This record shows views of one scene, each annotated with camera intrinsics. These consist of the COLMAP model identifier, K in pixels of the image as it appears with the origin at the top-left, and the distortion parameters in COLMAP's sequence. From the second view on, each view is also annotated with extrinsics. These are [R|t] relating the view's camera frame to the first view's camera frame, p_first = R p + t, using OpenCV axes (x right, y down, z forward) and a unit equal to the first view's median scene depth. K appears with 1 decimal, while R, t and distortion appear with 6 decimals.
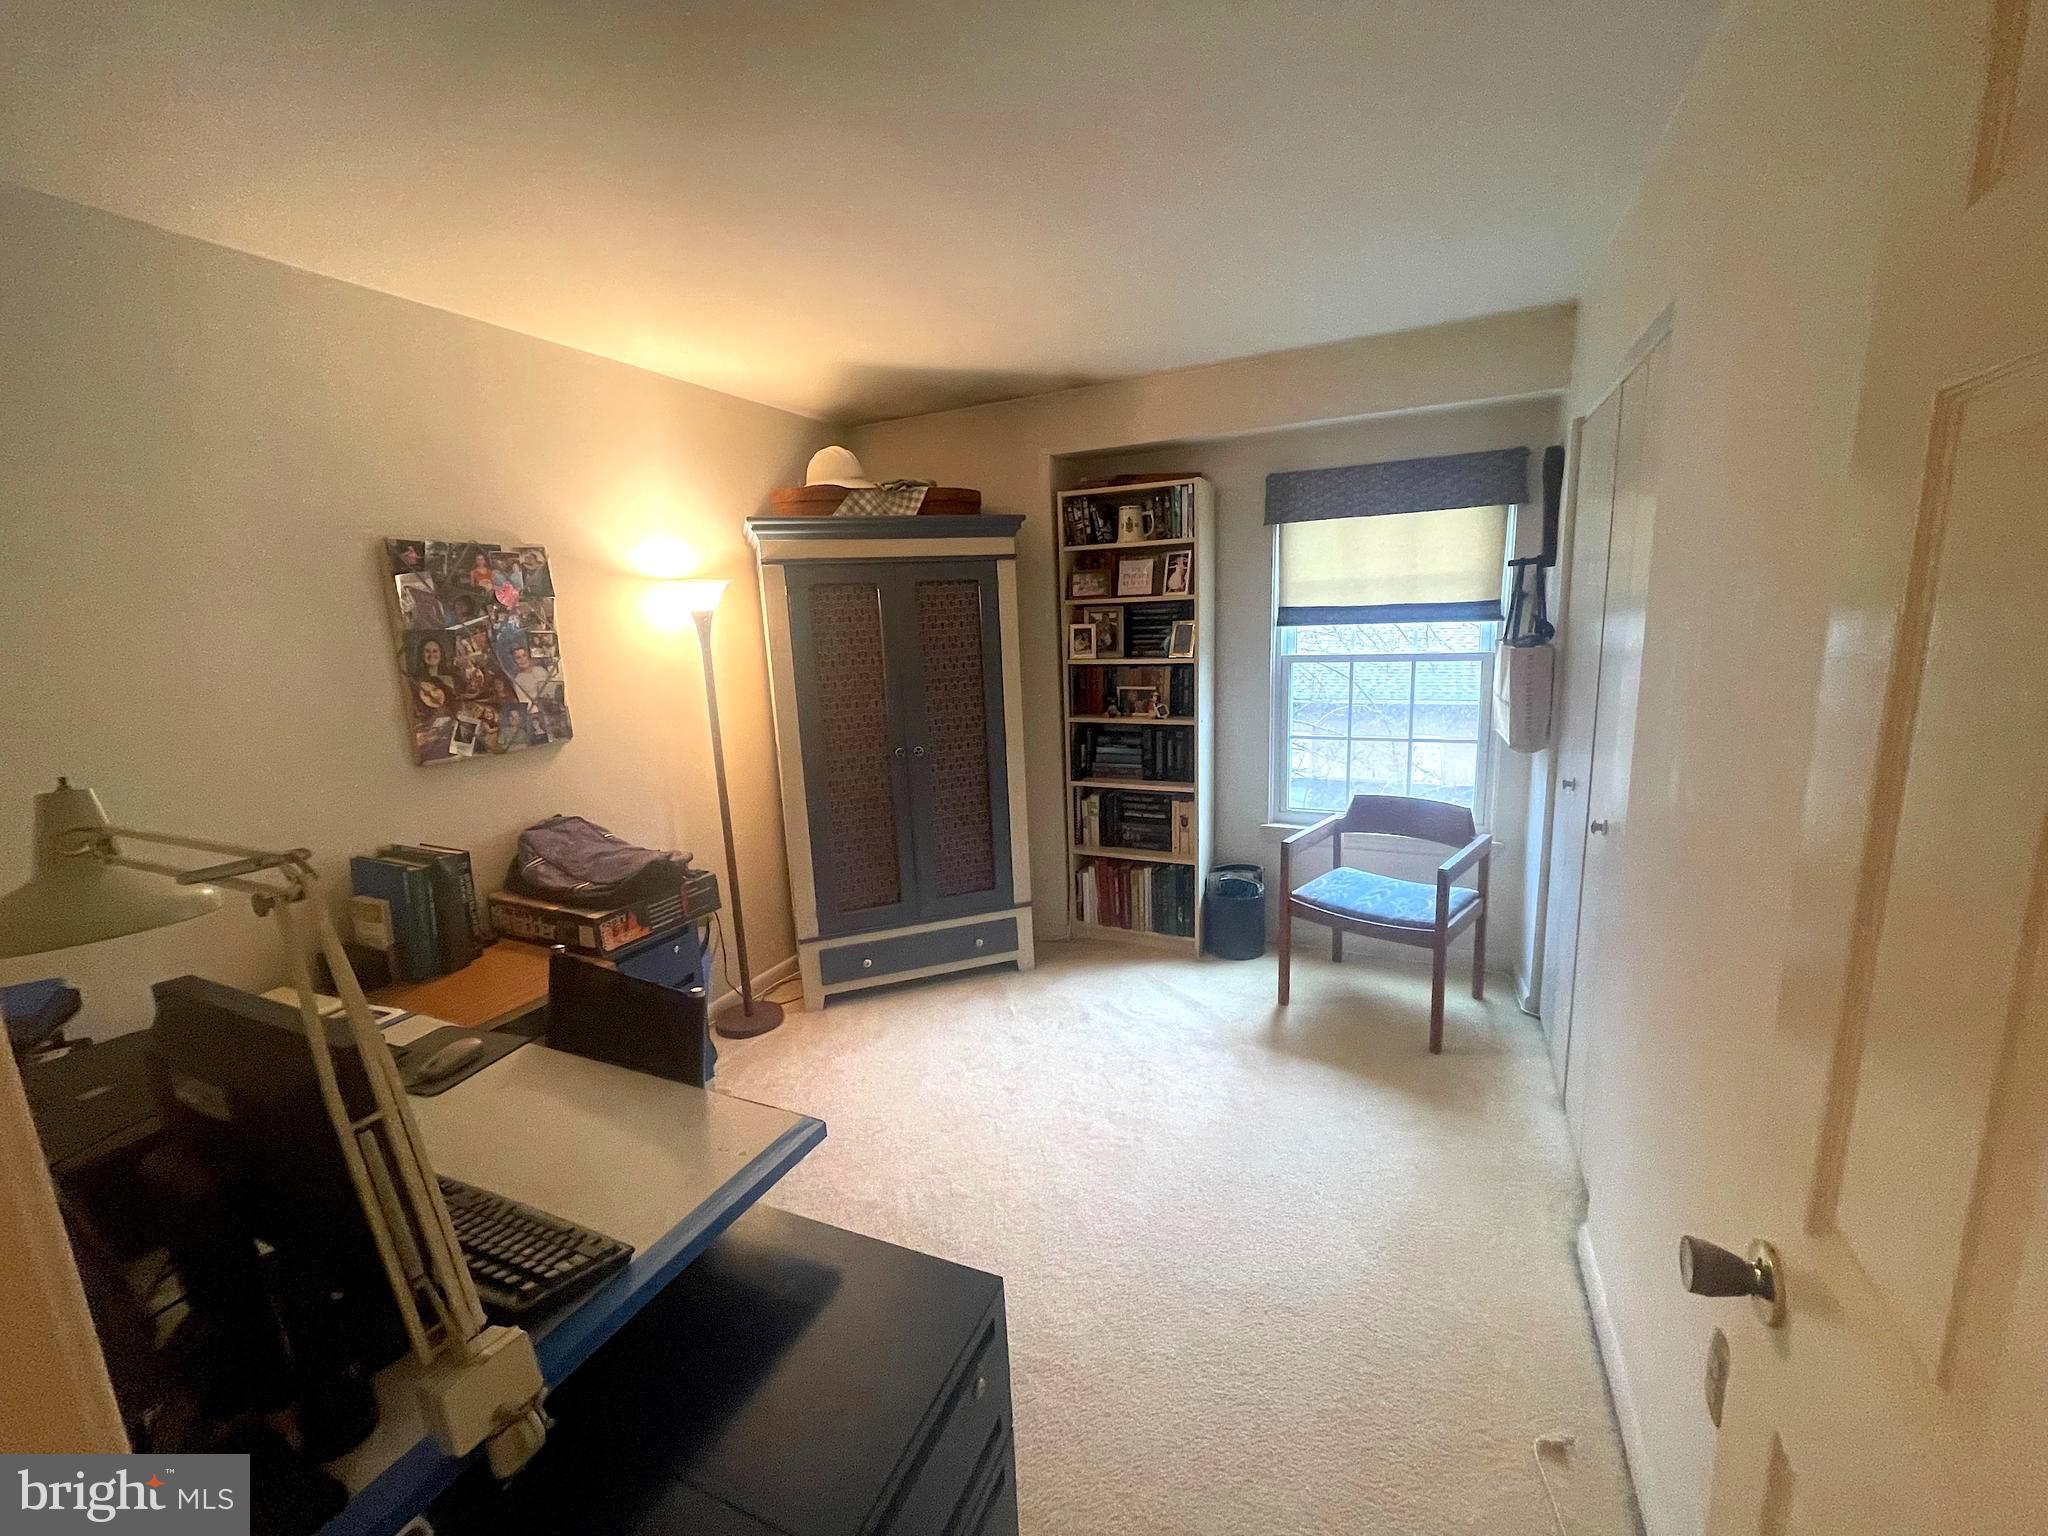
lens RADIAL K [[824.0, 0, 1023.9], [0, 824.0, 772.7], [0, 0, 1]] dist [-0.011134, -0.000251]
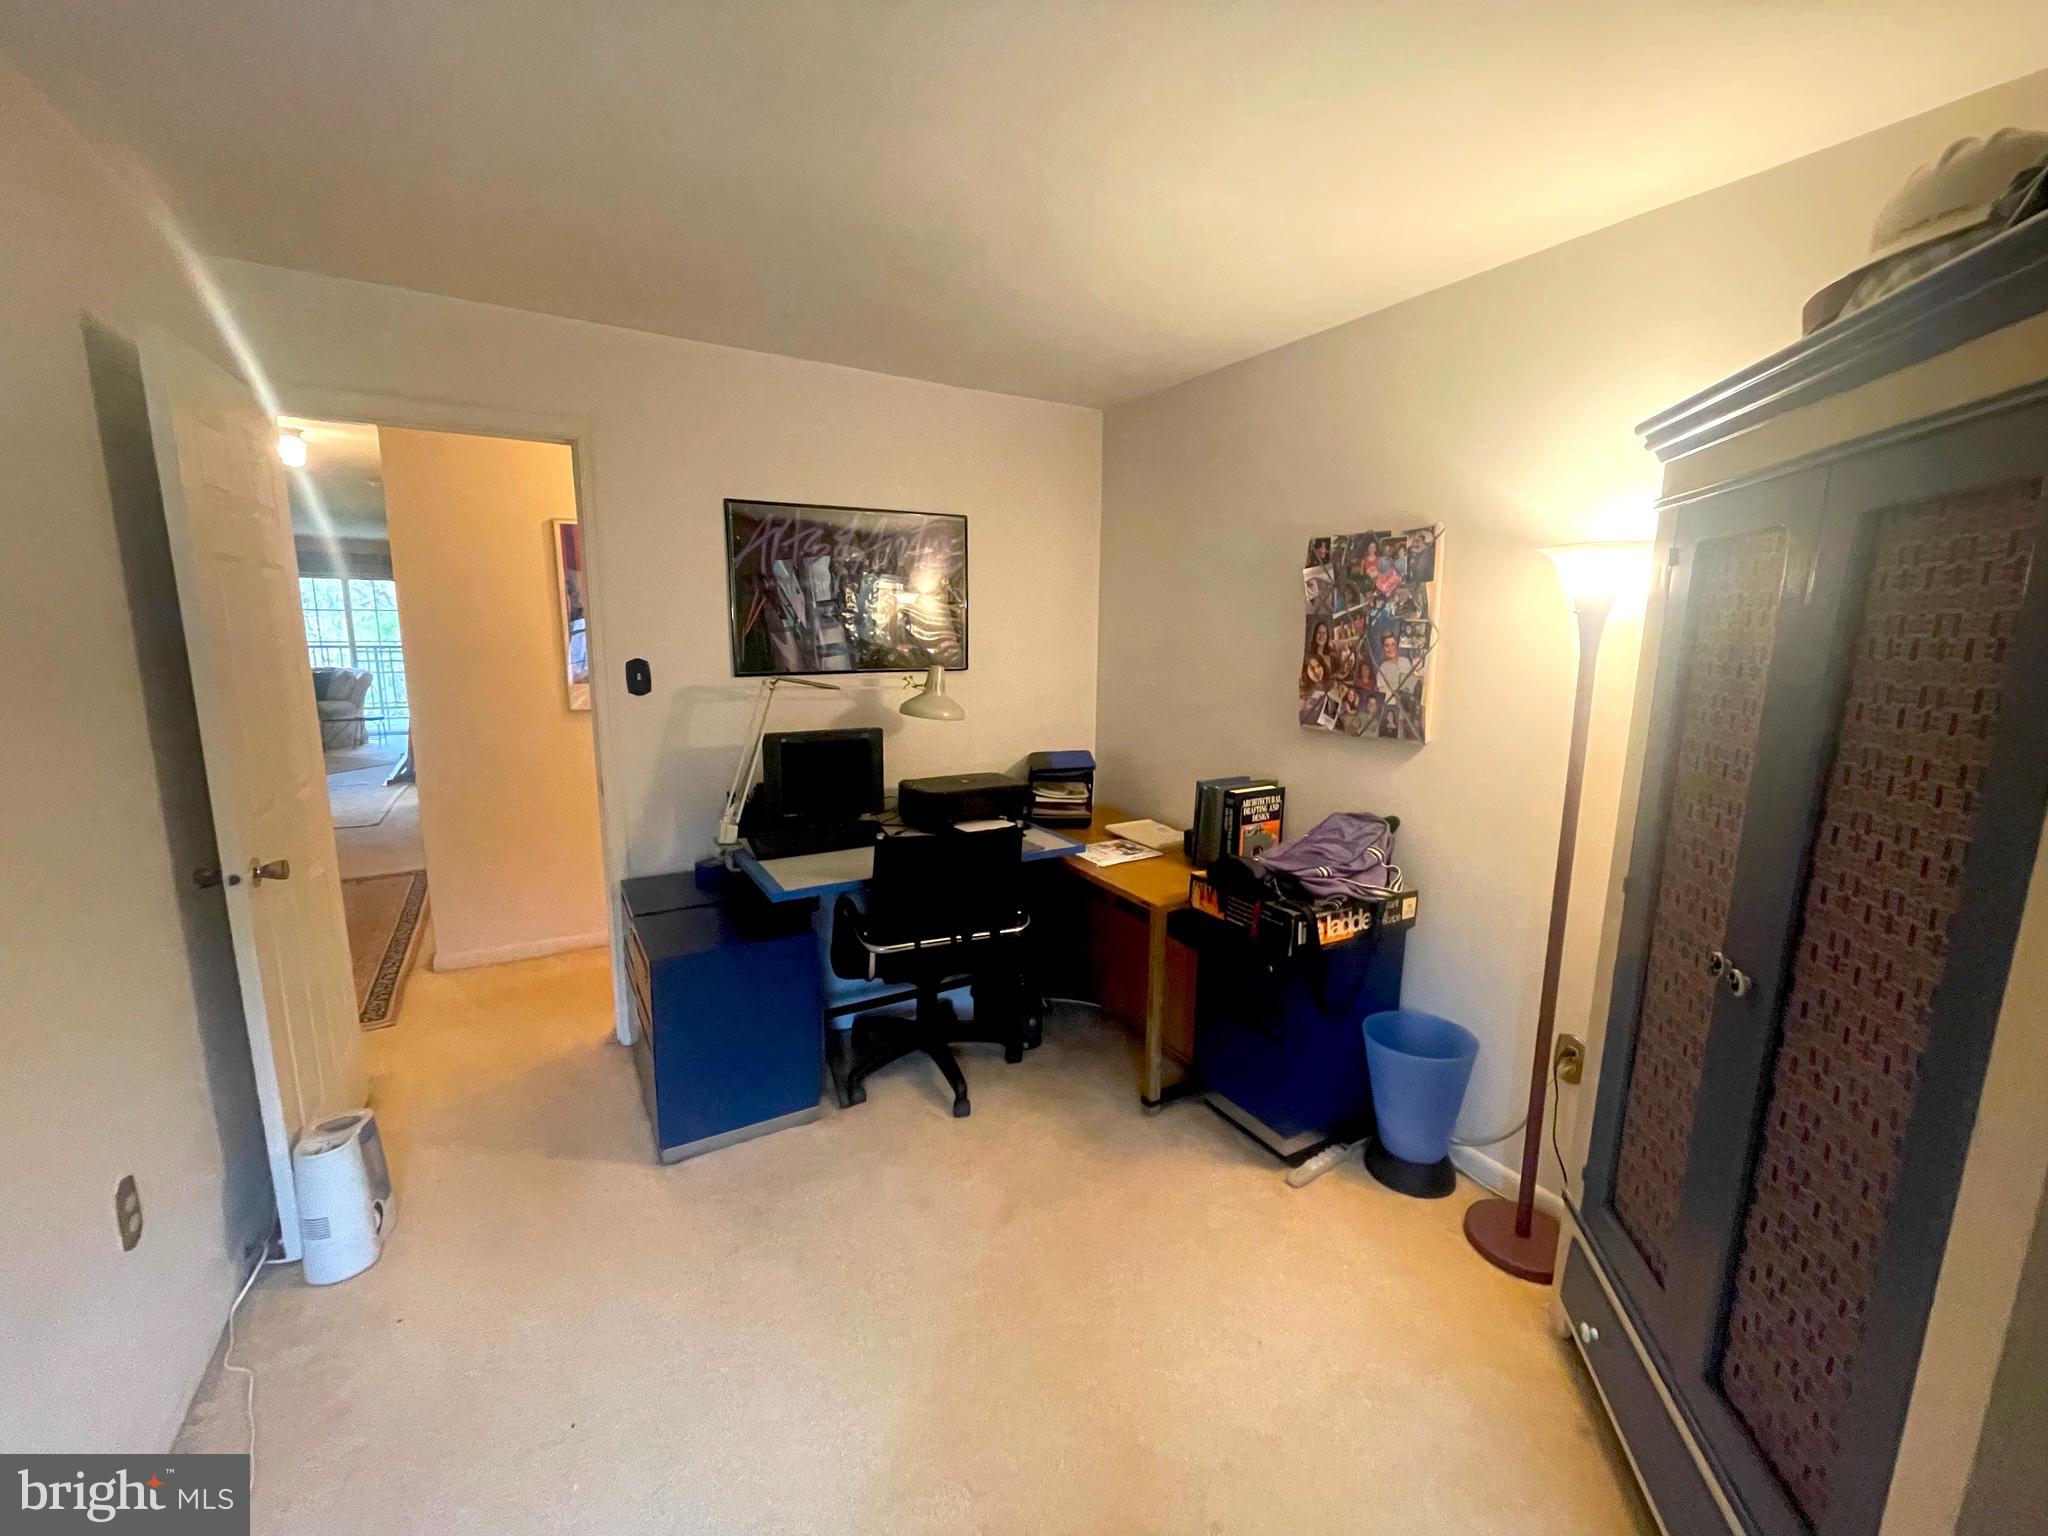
lens RADIAL K [[824.0, 0, 1023.9], [0, 824.0, 772.7], [0, 0, 1]] dist [-0.011134, -0.000251]
pose [[-0.567002, 0.182981, -0.803136, 0.452786], [-0.139426, 0.939626, 0.312511, -0.251118], [0.811831, 0.289172, -0.507258, 1.224843]]
